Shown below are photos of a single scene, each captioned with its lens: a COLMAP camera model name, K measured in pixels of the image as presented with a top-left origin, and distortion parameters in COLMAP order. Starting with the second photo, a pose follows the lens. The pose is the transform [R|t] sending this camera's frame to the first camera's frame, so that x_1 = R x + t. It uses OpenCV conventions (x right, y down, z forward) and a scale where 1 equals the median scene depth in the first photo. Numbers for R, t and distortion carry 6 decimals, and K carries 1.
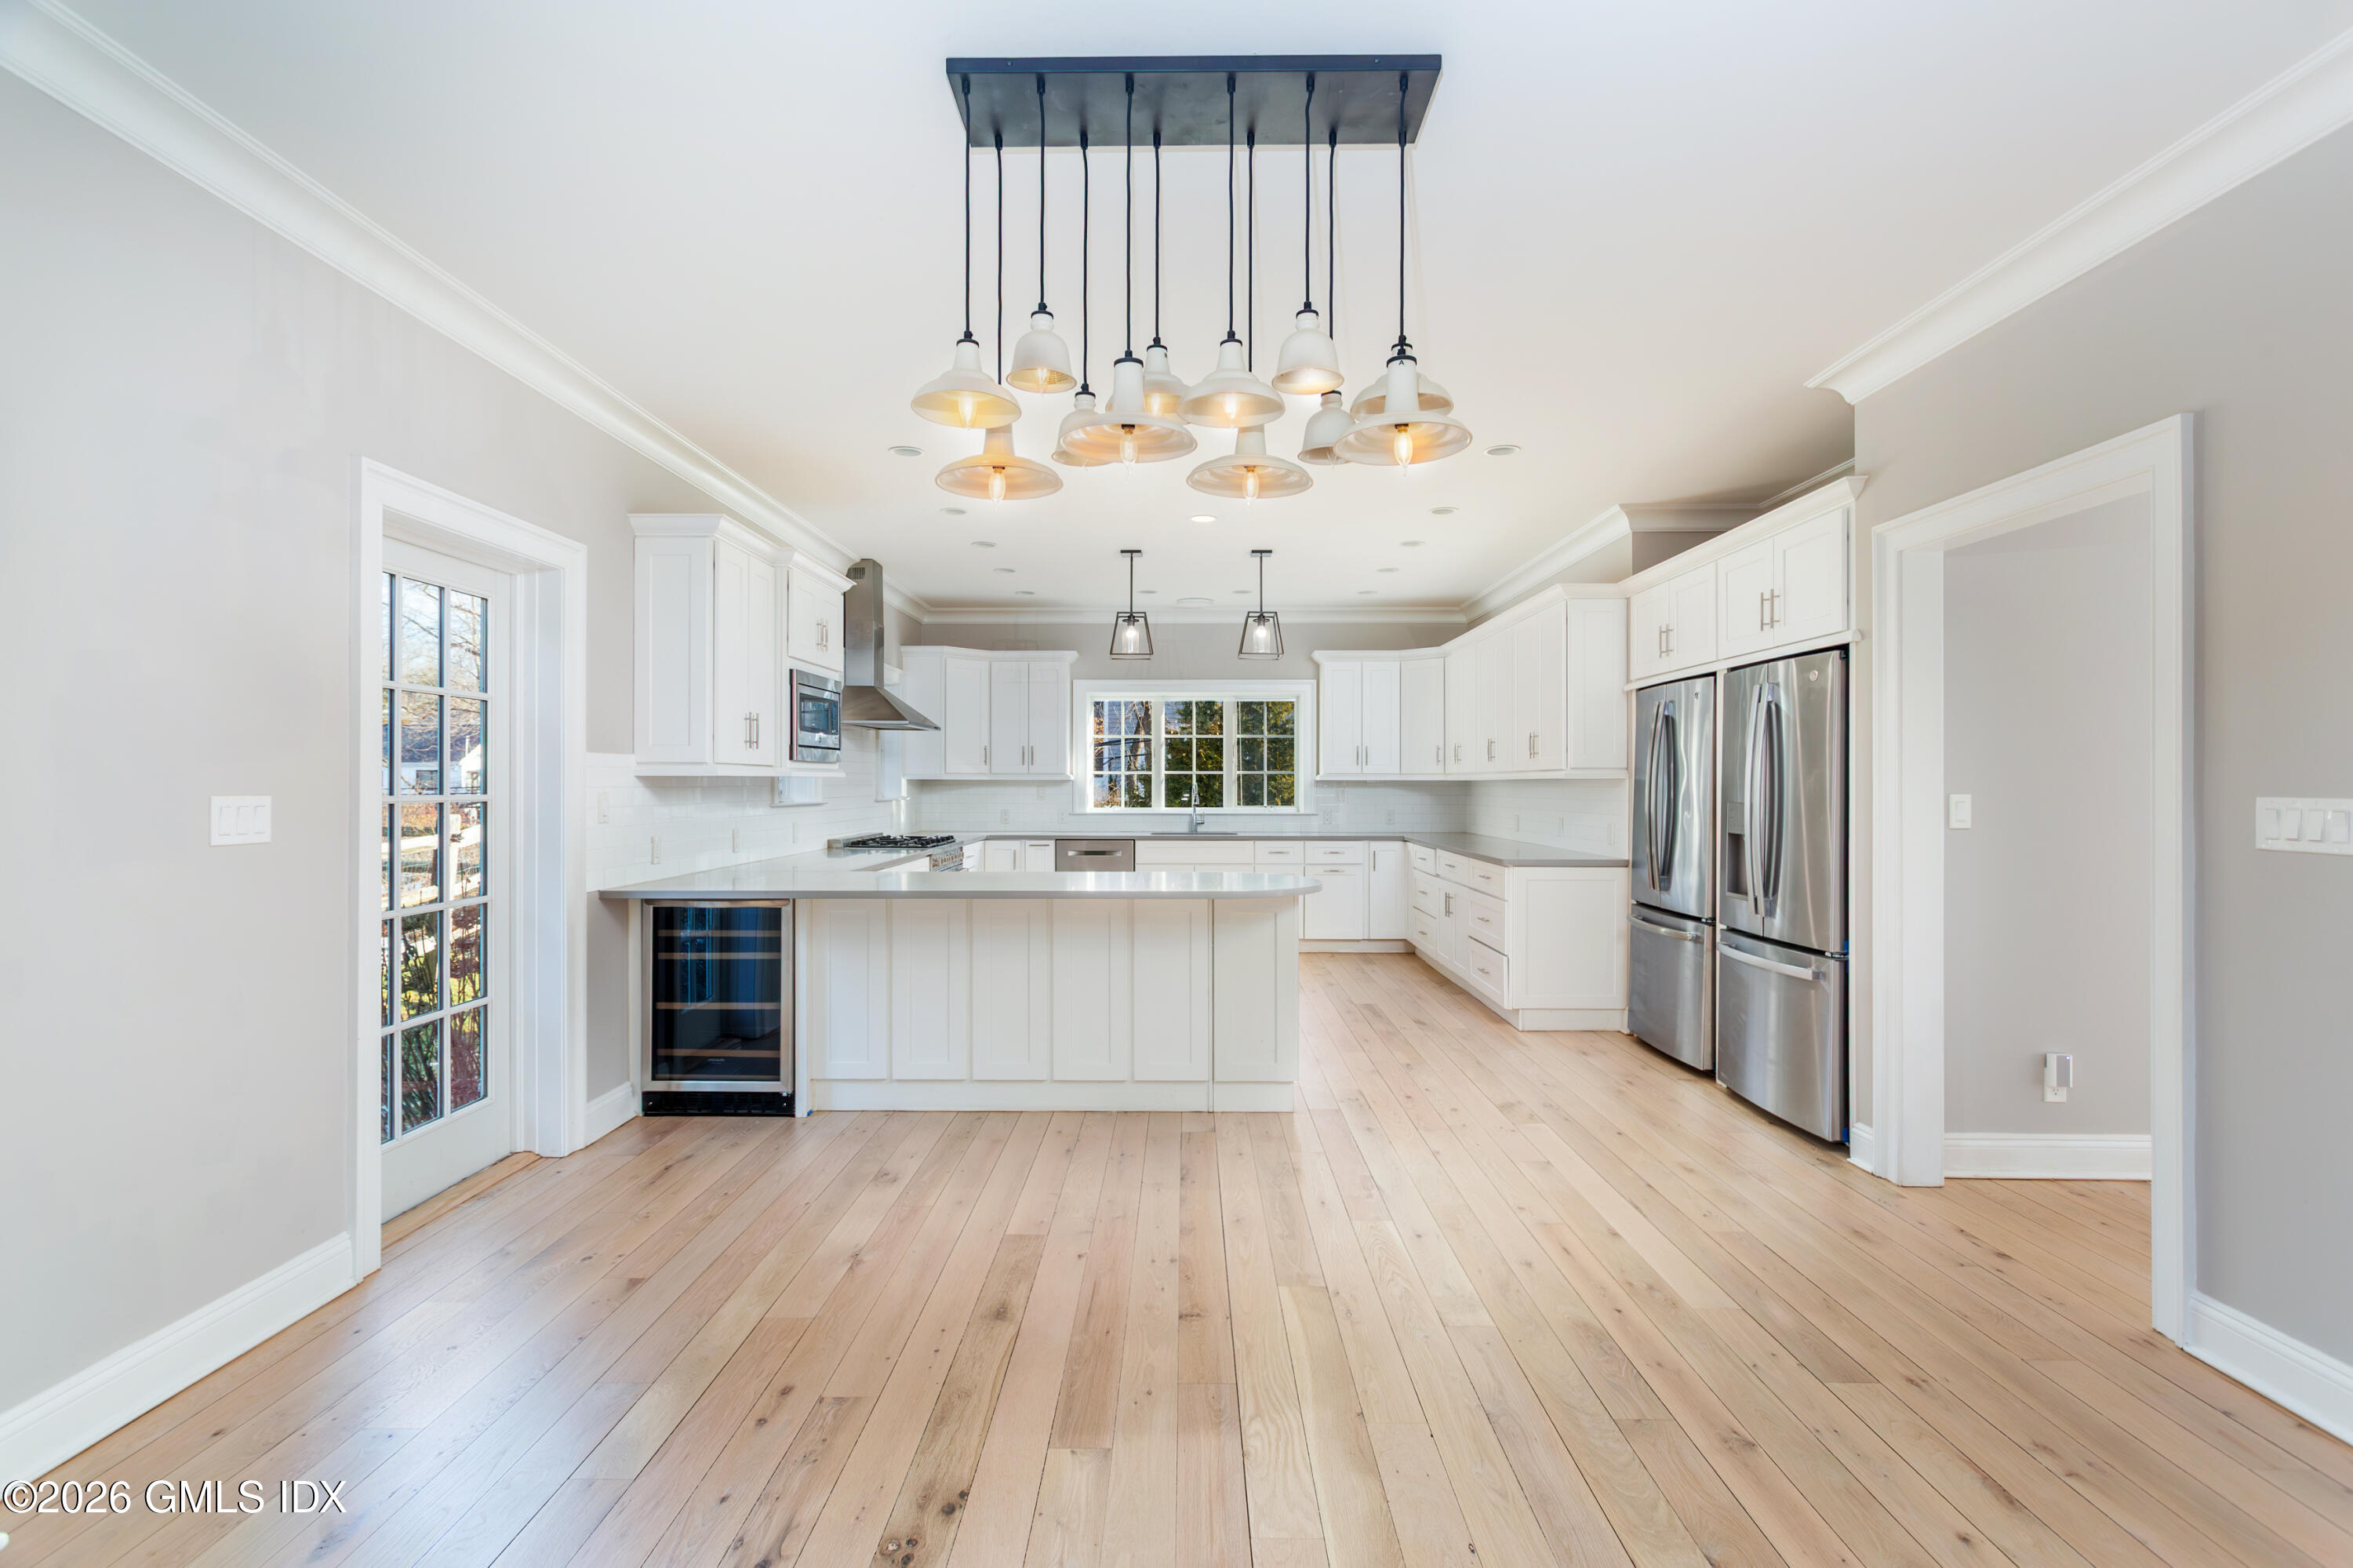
lens RADIAL K [[1106.1, 0, 1171.8], [0, 1106.1, 782.6], [0, 0, 1]] dist [0.003091, 0.000996]
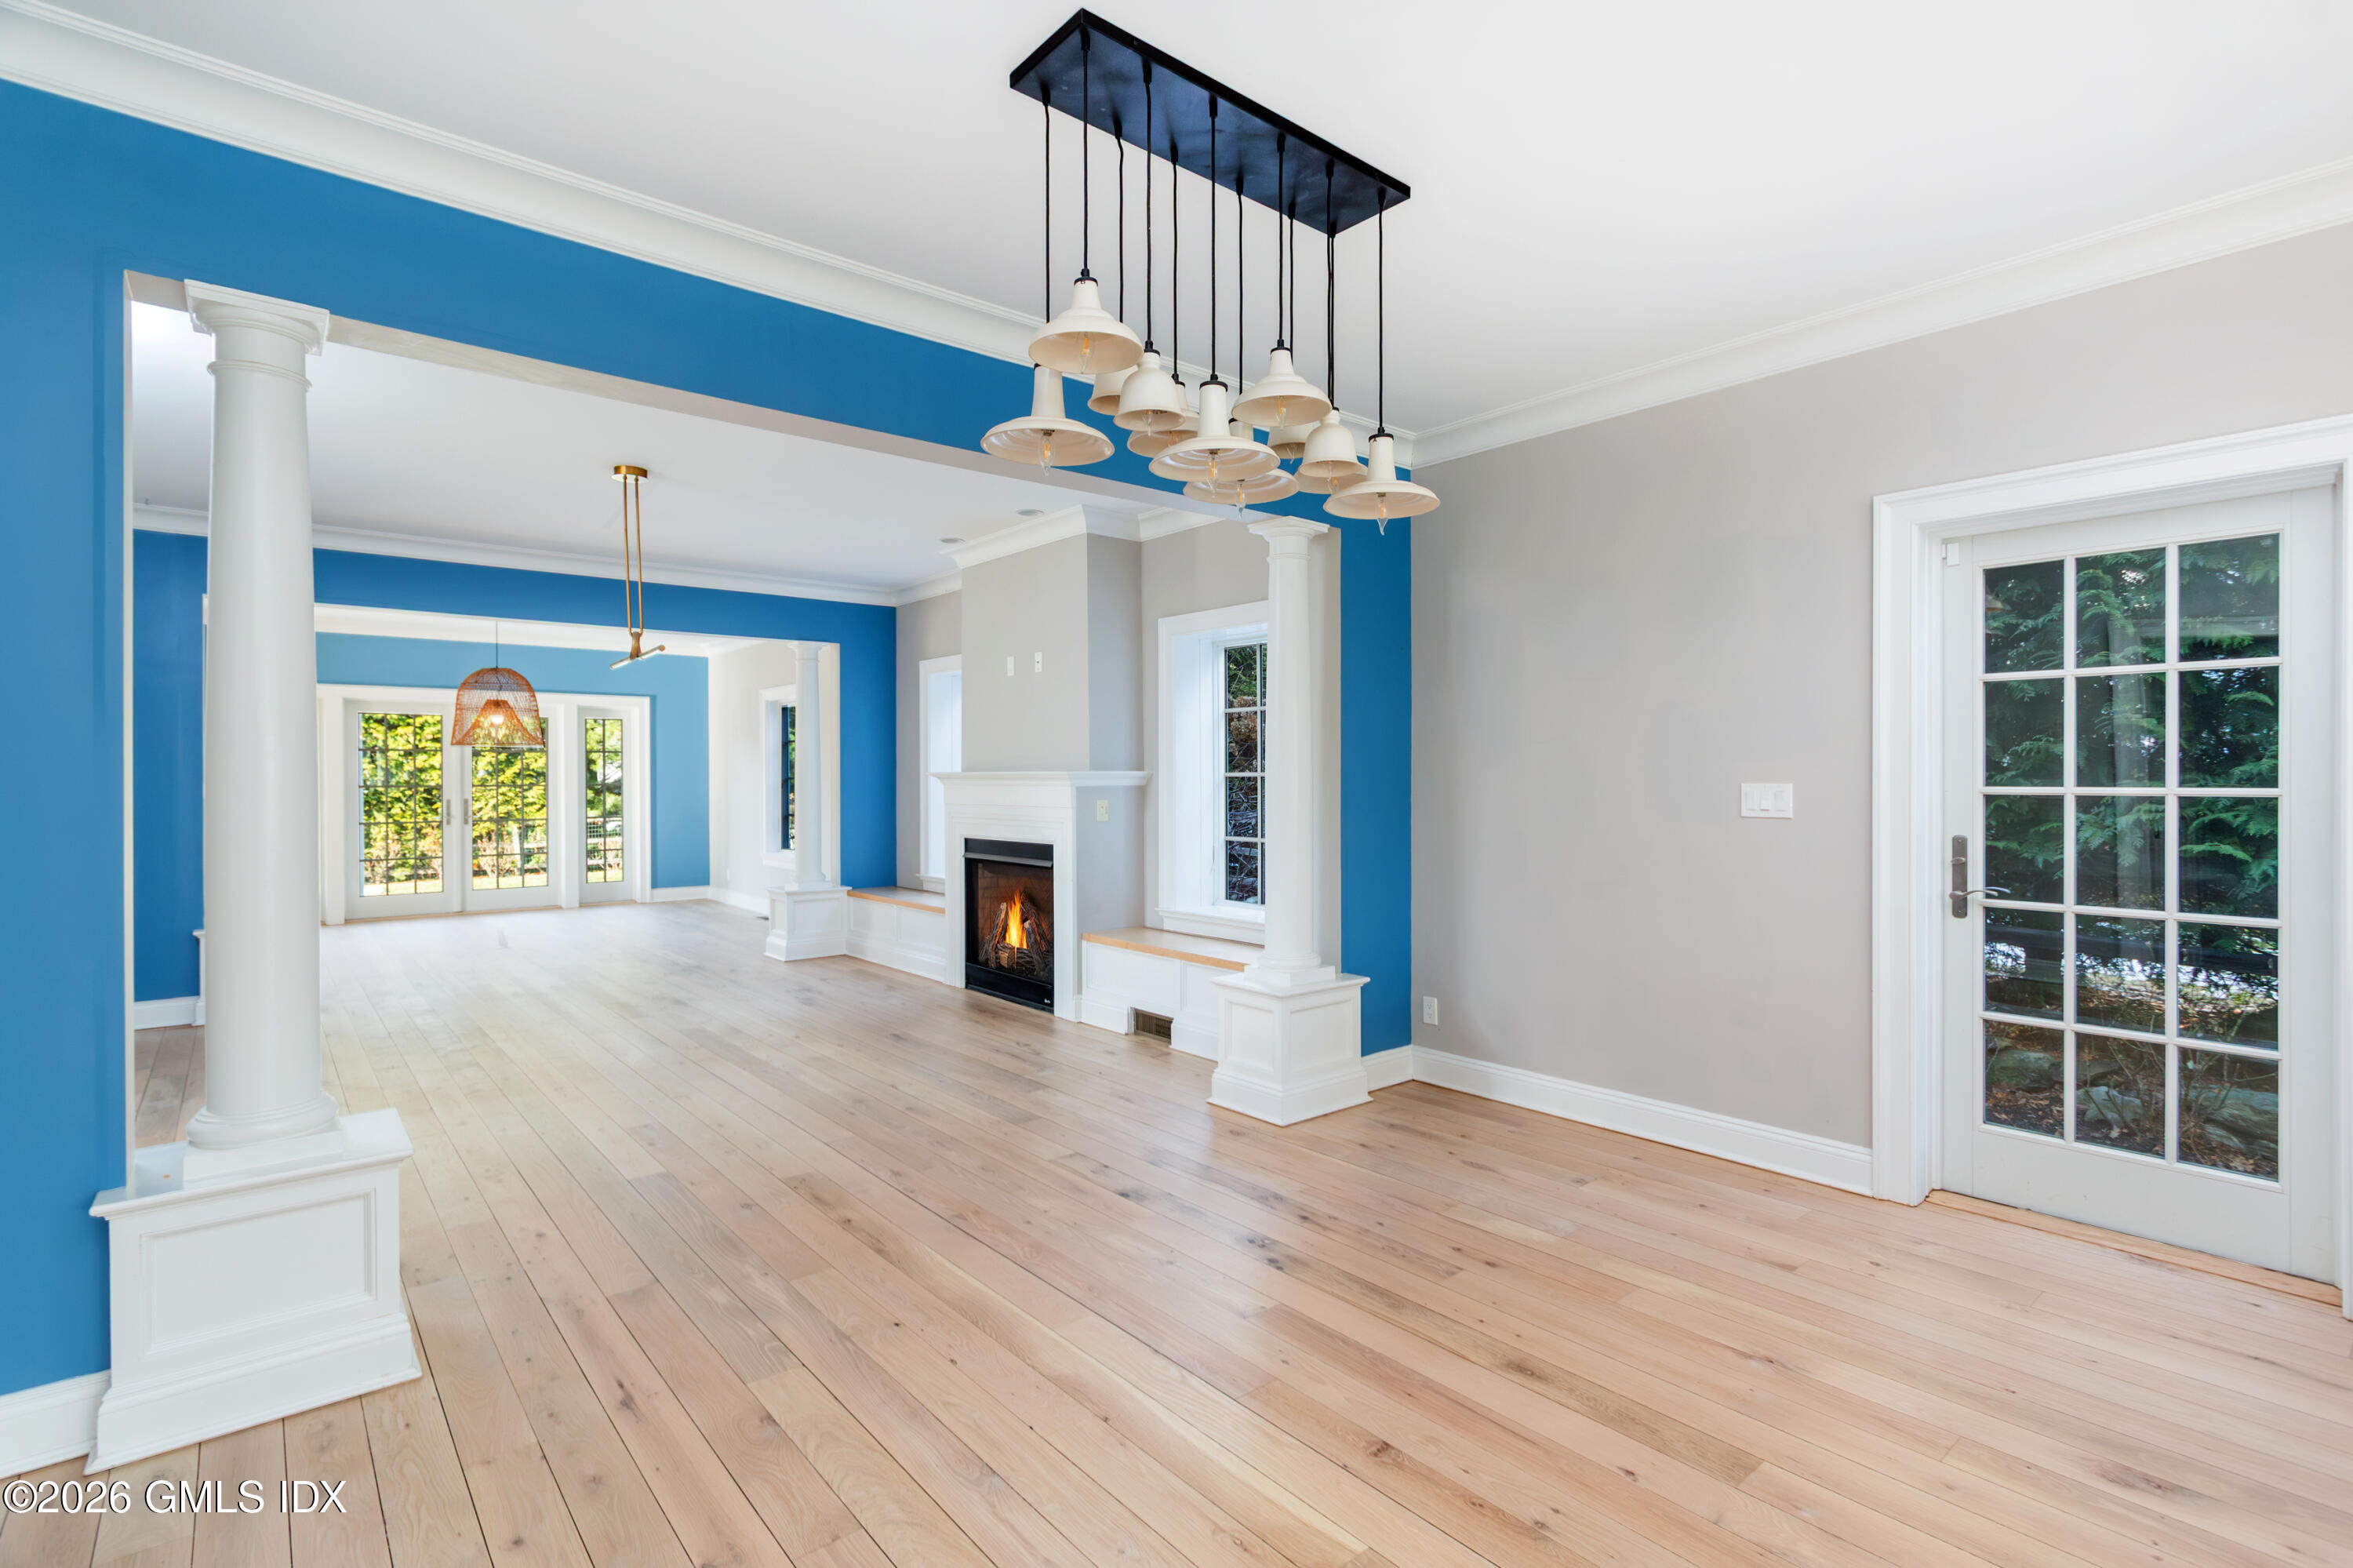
lens RADIAL K [[1106.1, 0, 1171.8], [0, 1106.1, 782.6], [0, 0, 1]] dist [0.003091, 0.000996]
pose [[-0.759774, 0.005164, -0.650167, 0.295794], [0.004145, 0.999987, 0.003099, 0.001033], [0.650174, -0.000340, -0.759785, 0.693187]]
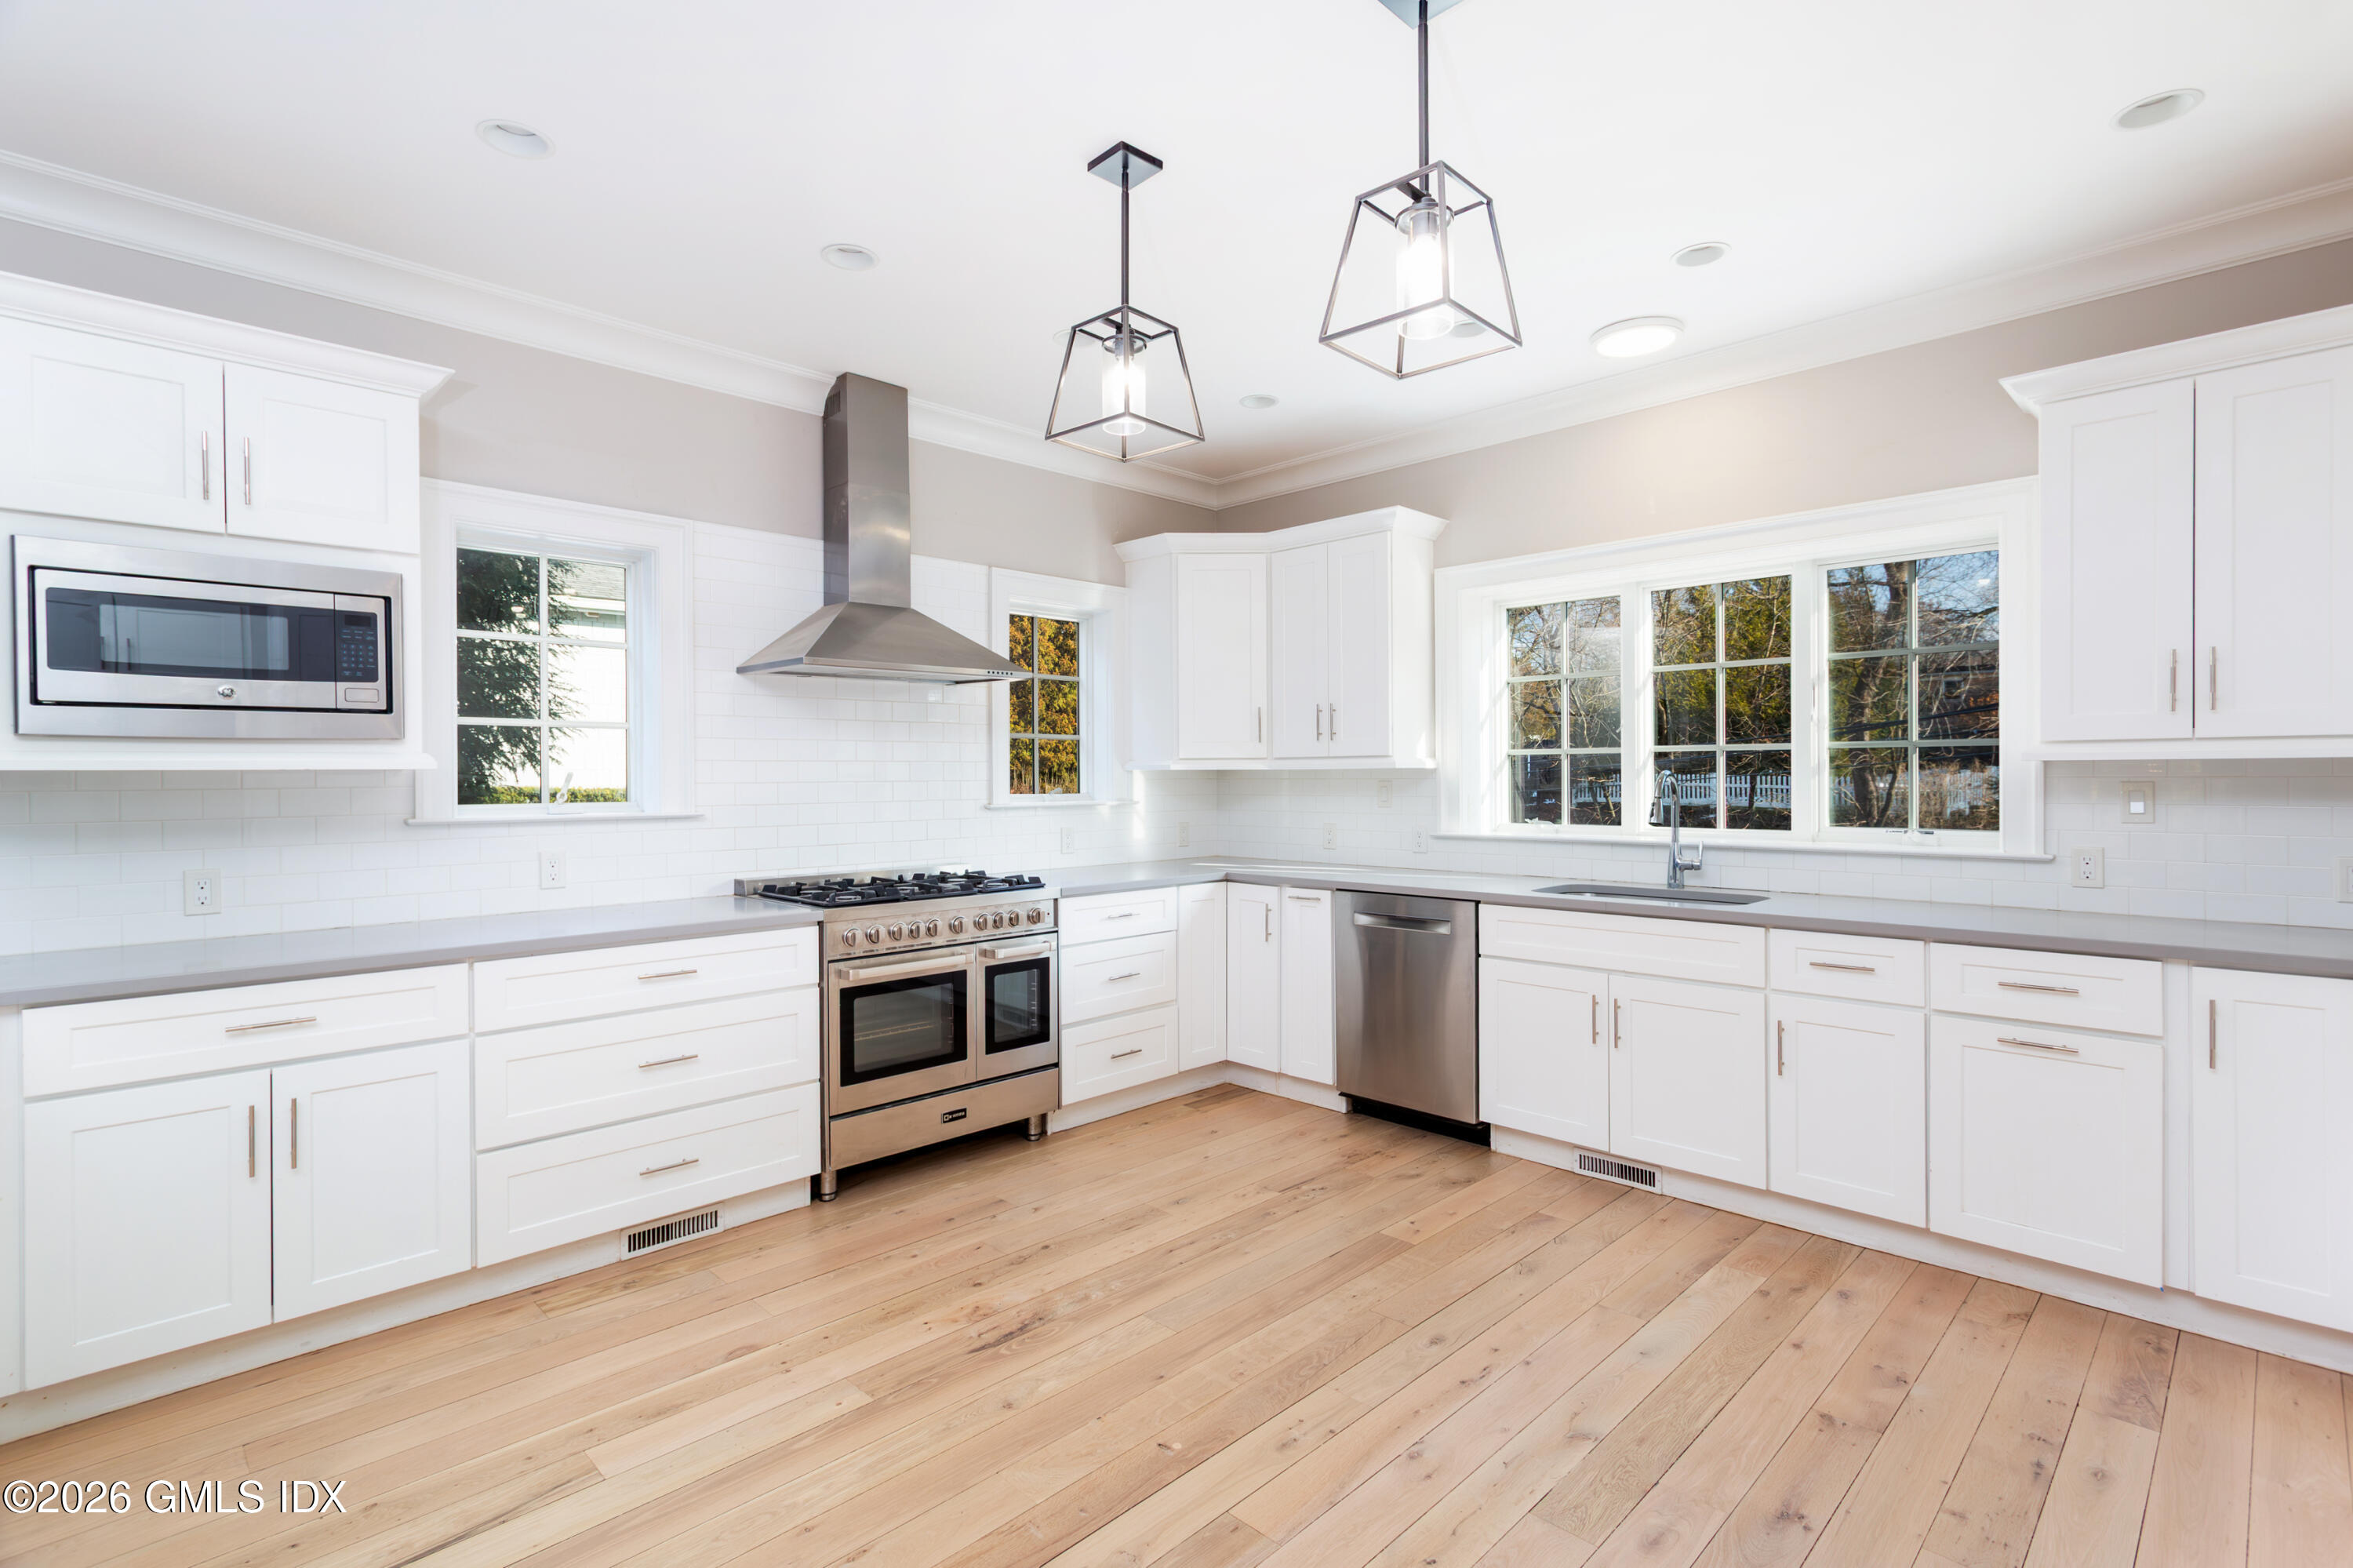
lens RADIAL K [[1106.1, 0, 1171.8], [0, 1106.1, 782.6], [0, 0, 1]] dist [0.003091, 0.000996]
pose [[0.712239, -0.001606, -0.701935, 0.279580], [0.007631, 0.999956, 0.005456, 0.000615], [0.701895, -0.009242, 0.712220, 0.869235]]
